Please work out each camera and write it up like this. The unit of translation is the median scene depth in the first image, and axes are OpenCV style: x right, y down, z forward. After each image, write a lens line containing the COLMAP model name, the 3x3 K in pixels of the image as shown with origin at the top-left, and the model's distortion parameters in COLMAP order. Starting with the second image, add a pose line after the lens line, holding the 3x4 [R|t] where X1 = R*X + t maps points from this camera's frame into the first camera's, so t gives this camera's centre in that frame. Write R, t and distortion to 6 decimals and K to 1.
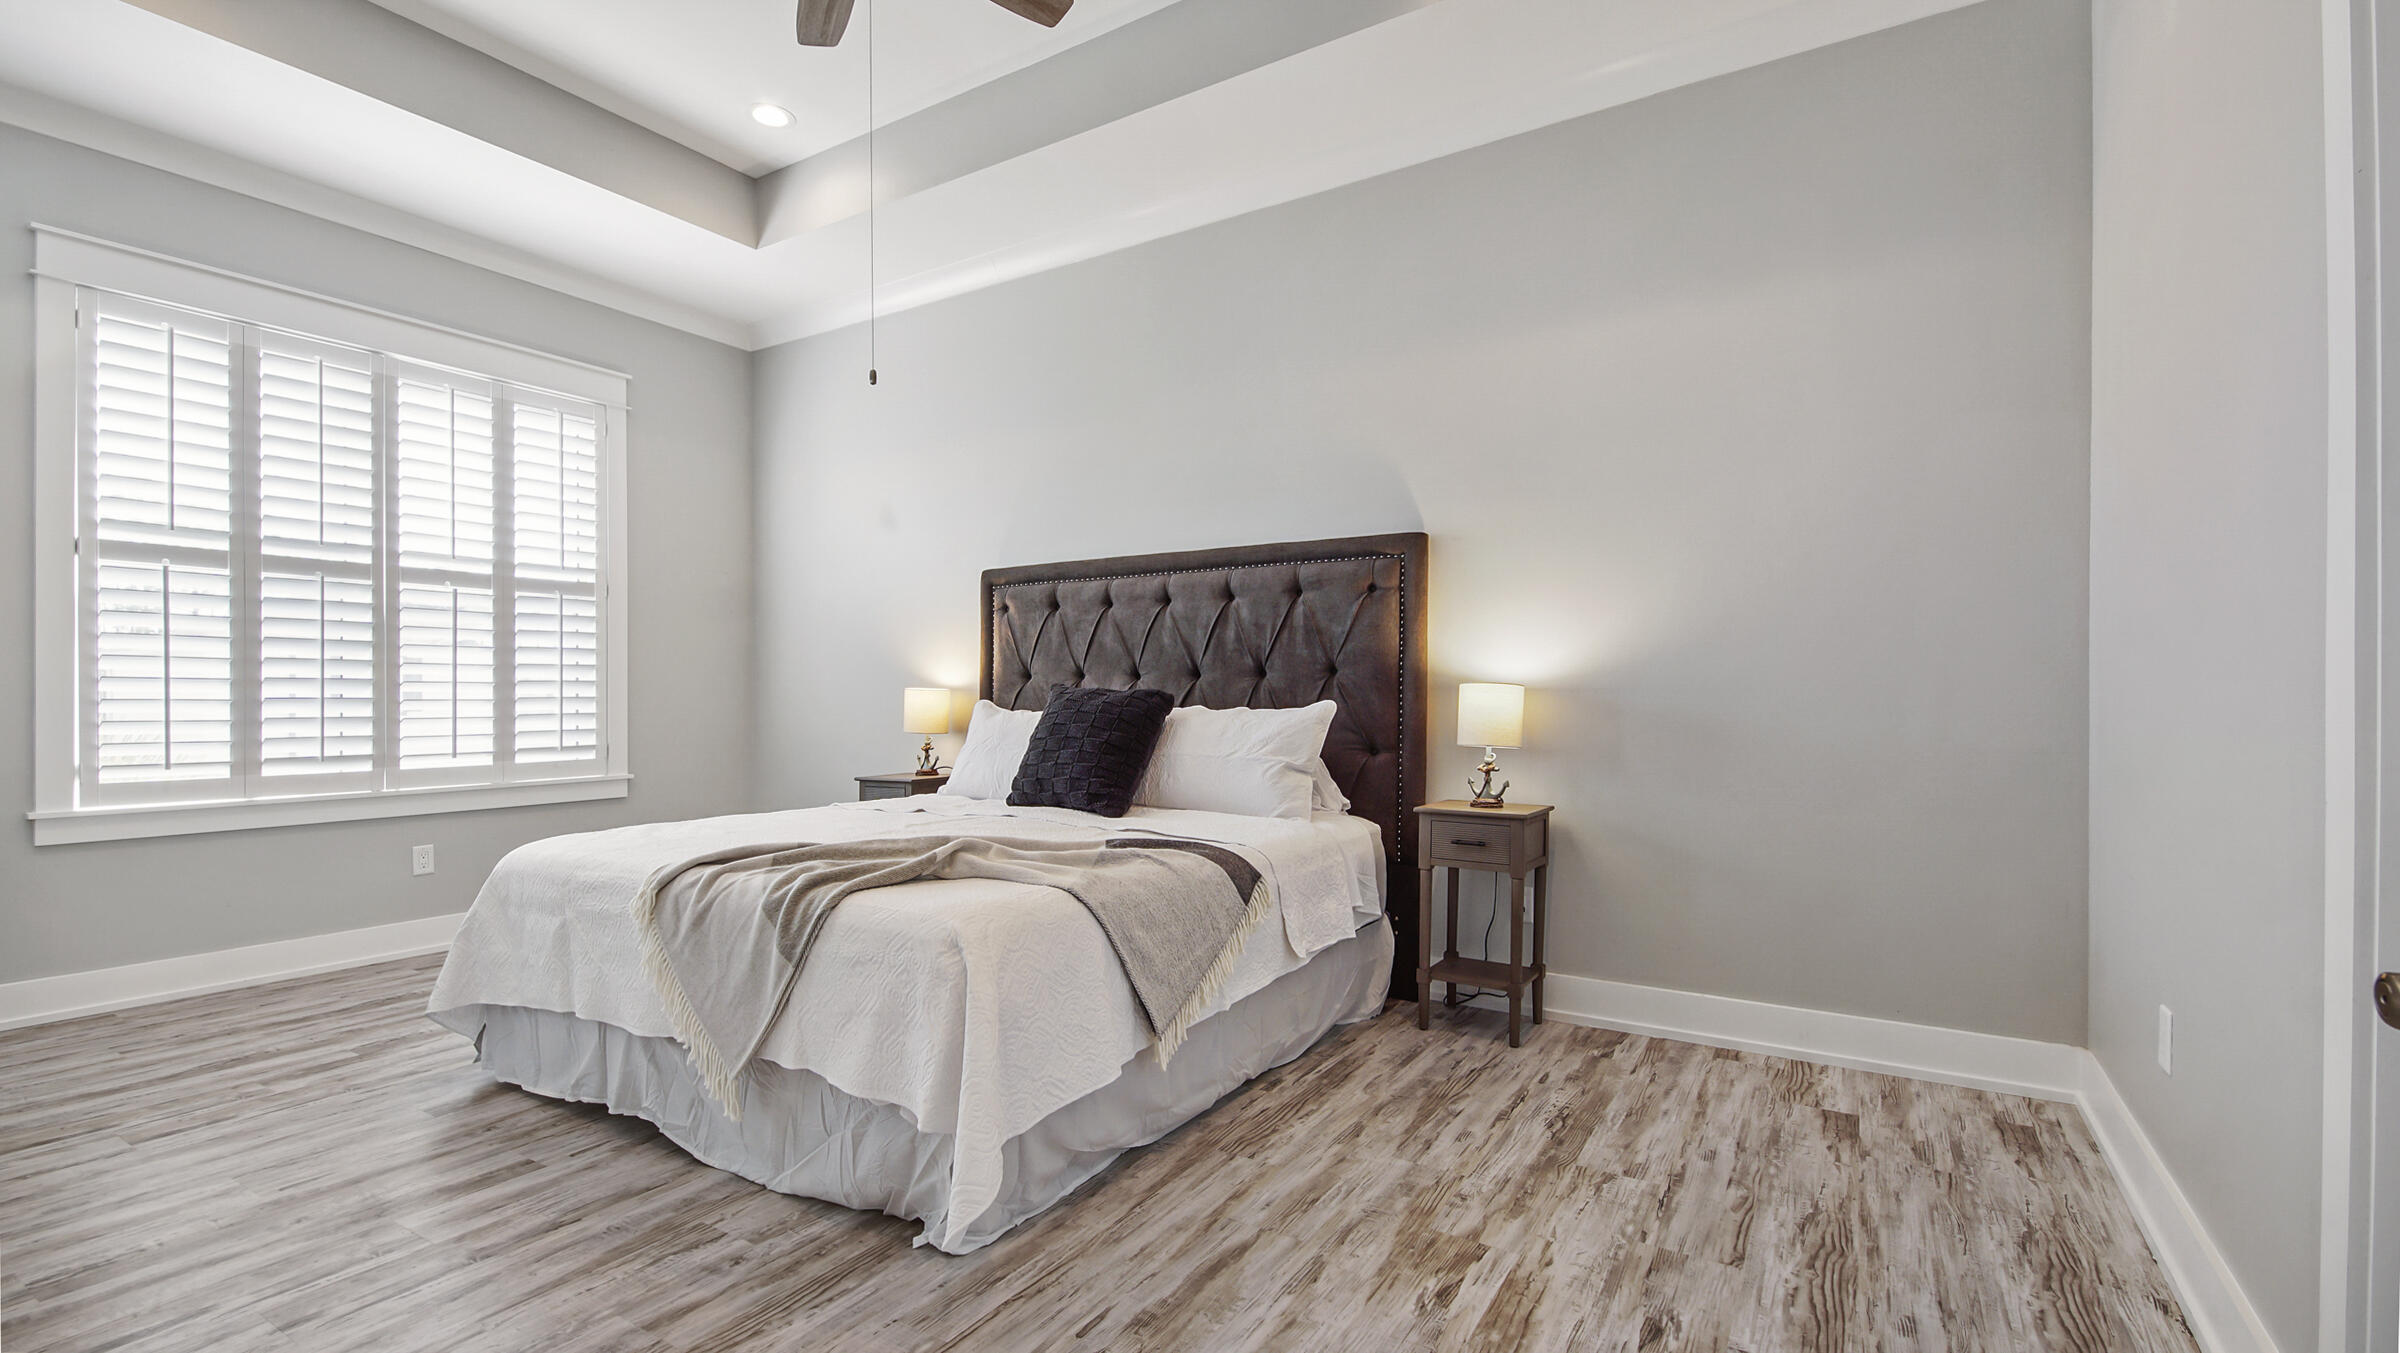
lens RADIAL K [[1063.0, 0, 1138.8], [0, 1063.0, 678.6], [0, 0, 1]] dist [0.036141, -0.019901]
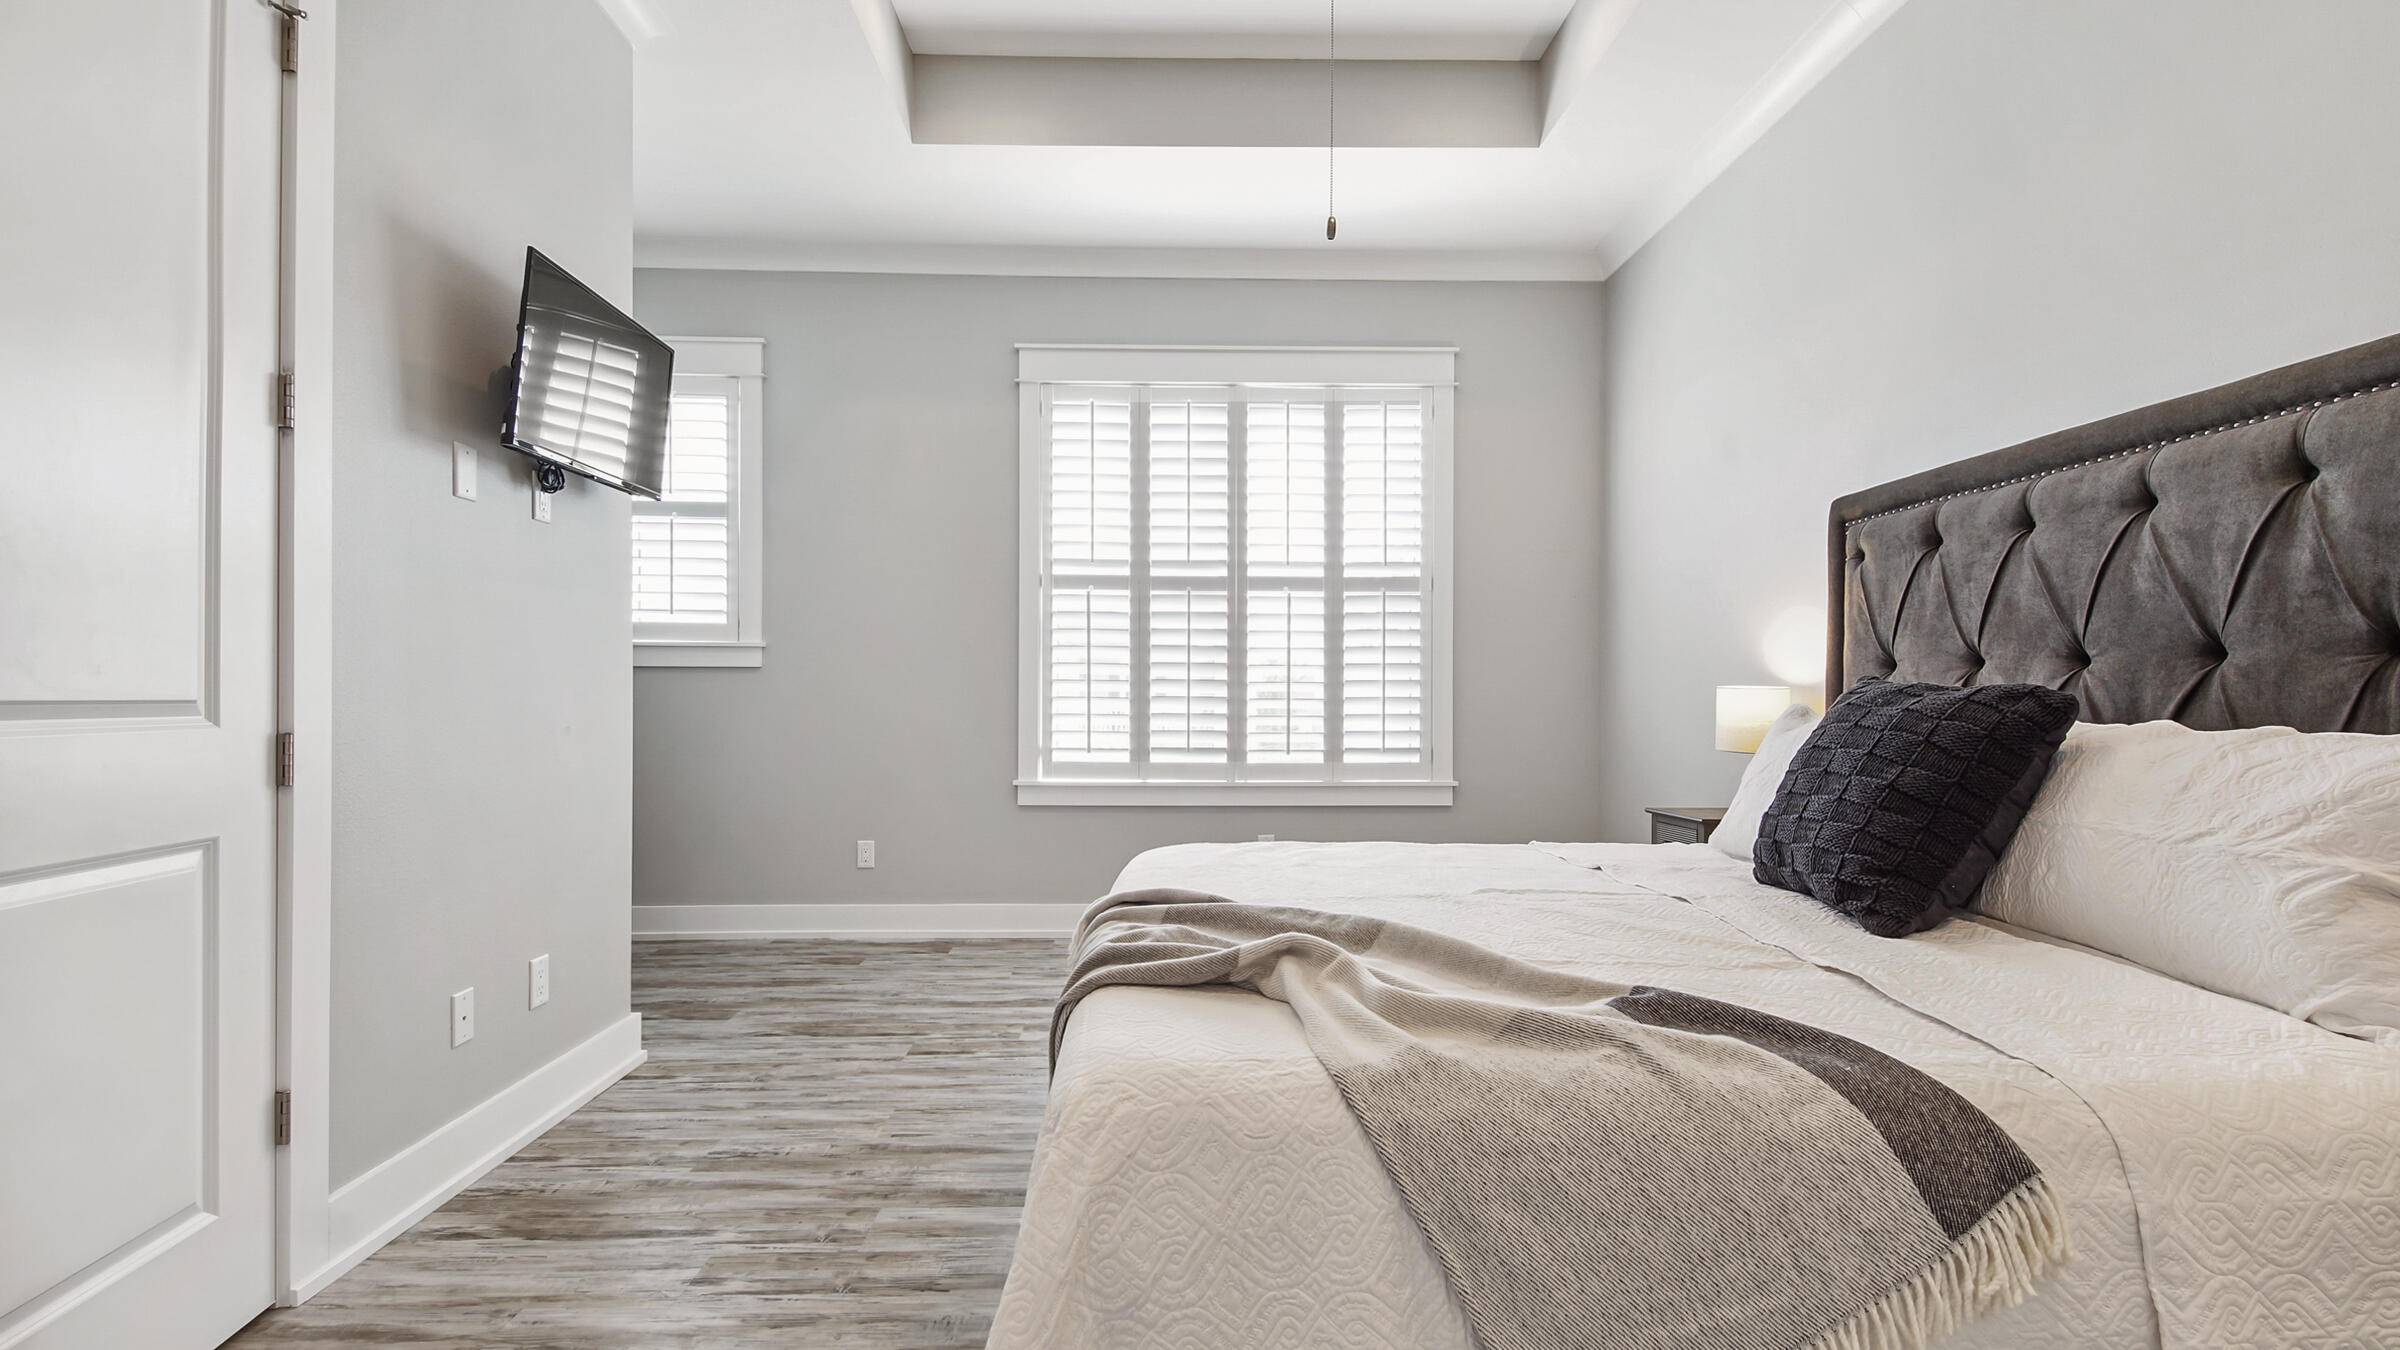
lens RADIAL K [[1063.0, 0, 1198.0], [0, 1063.0, 677.9], [0, 0, 1]] dist [0.036141, -0.019901]
pose [[0.583615, -0.010605, -0.811961, 0.166631], [0.007954, 0.999941, -0.007343, 0.006412], [0.811992, -0.002173, 0.583665, 0.349571]]
